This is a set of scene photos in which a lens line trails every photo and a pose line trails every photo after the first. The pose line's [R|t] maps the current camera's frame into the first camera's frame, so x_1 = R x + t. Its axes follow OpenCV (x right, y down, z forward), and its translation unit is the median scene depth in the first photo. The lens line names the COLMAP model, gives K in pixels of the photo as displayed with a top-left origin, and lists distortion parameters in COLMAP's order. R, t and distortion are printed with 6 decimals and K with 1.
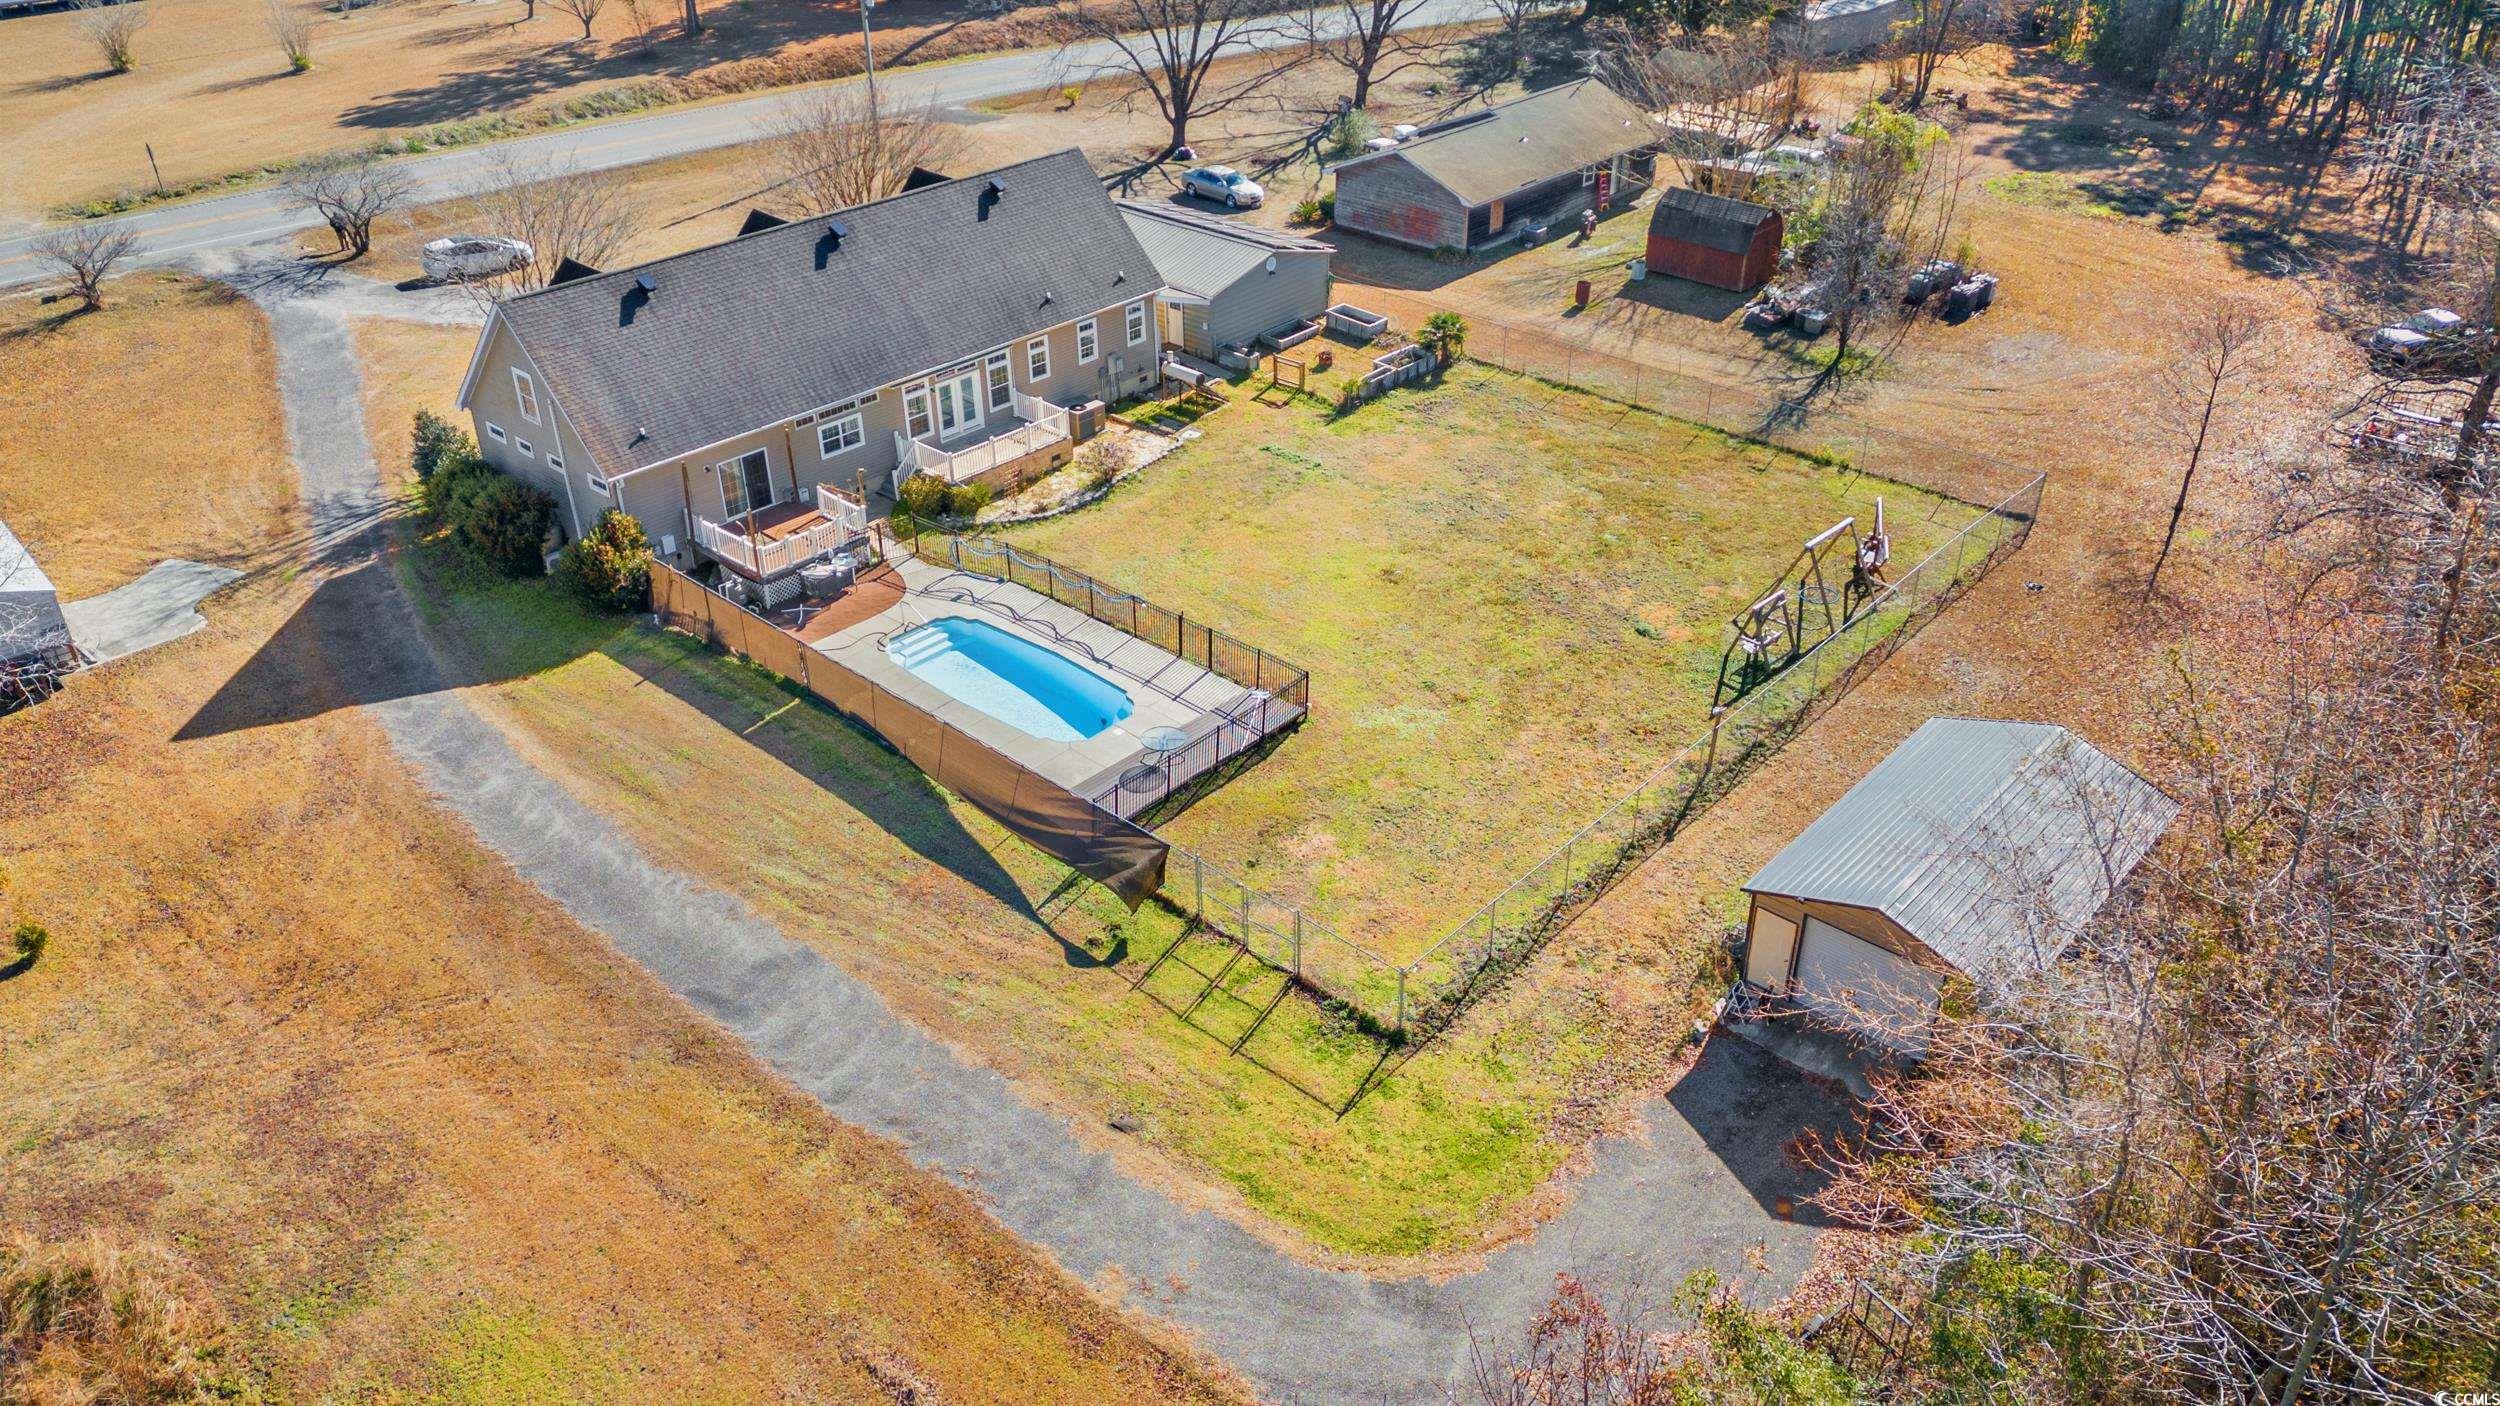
lens RADIAL K [[1816.8, 0, 1261.4], [0, 1816.8, 714.0], [0, 0, 1]] dist [0.068824, -0.082859]
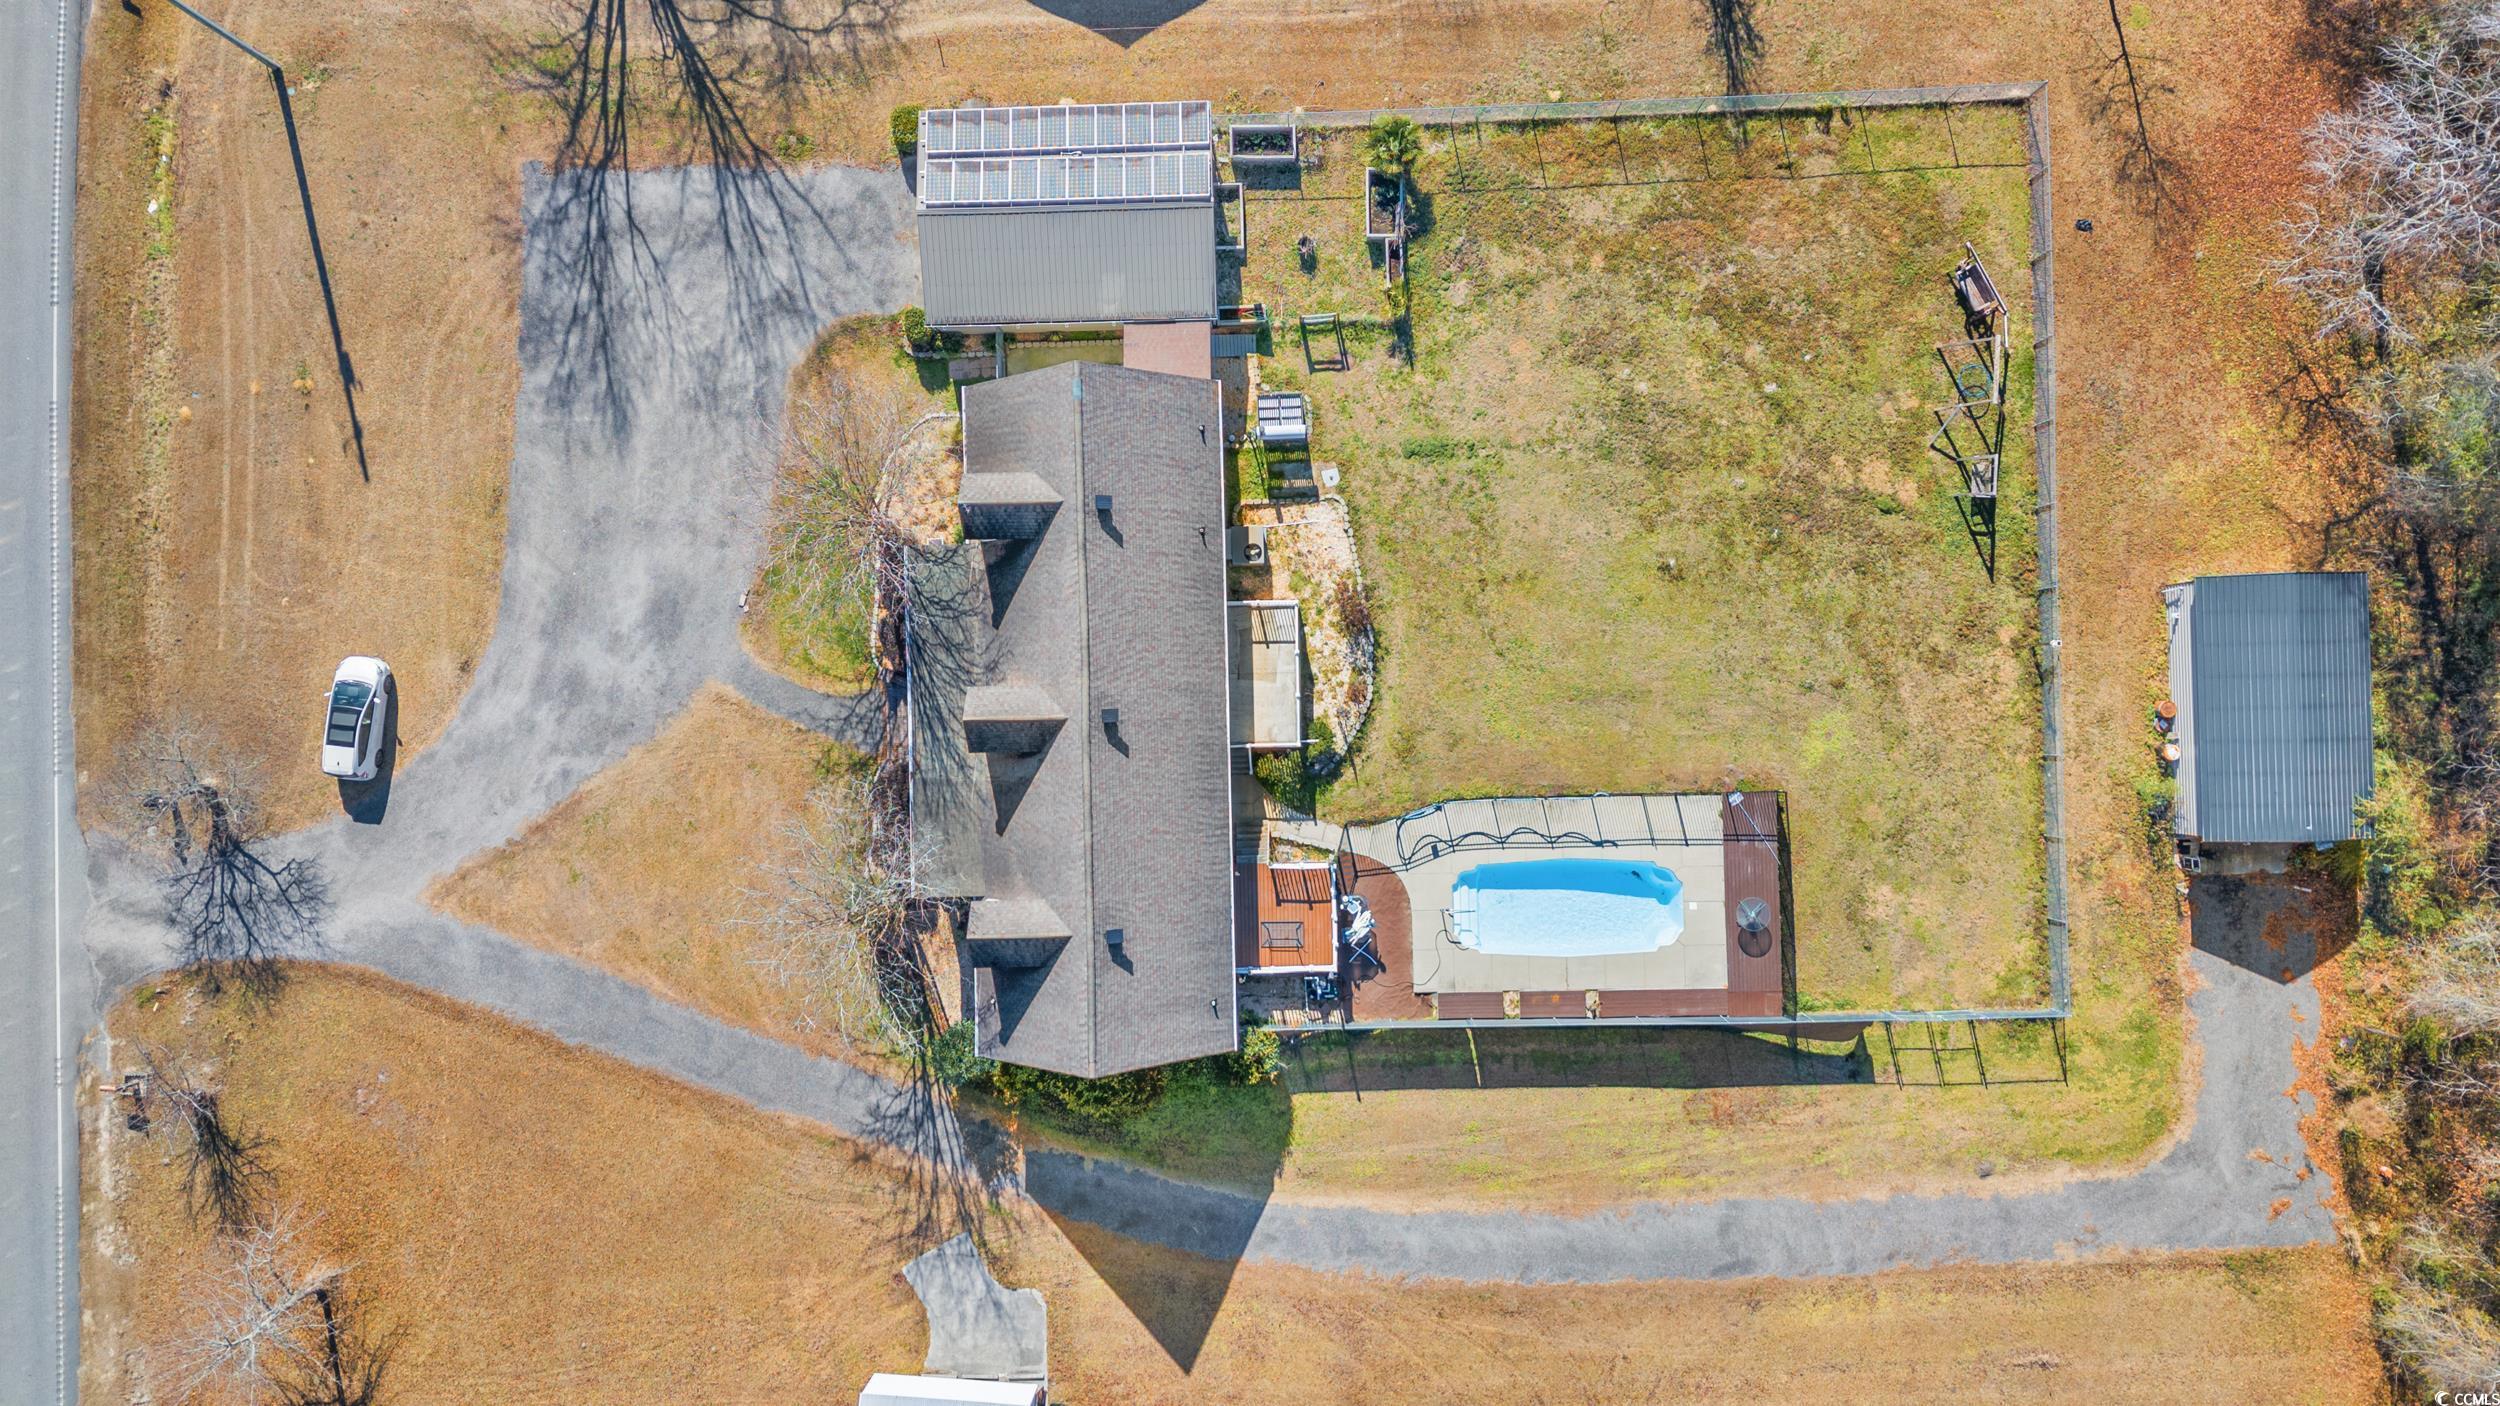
lens RADIAL K [[1816.8, 0, 1261.4], [0, 1816.8, 714.0], [0, 0, 1]] dist [0.068824, -0.082859]
pose [[0.725750, -0.687953, -0.002946, -0.181342], [0.378836, 0.396067, 0.836429, -1.134014], [-0.574257, -0.608154, 0.548067, 0.450909]]
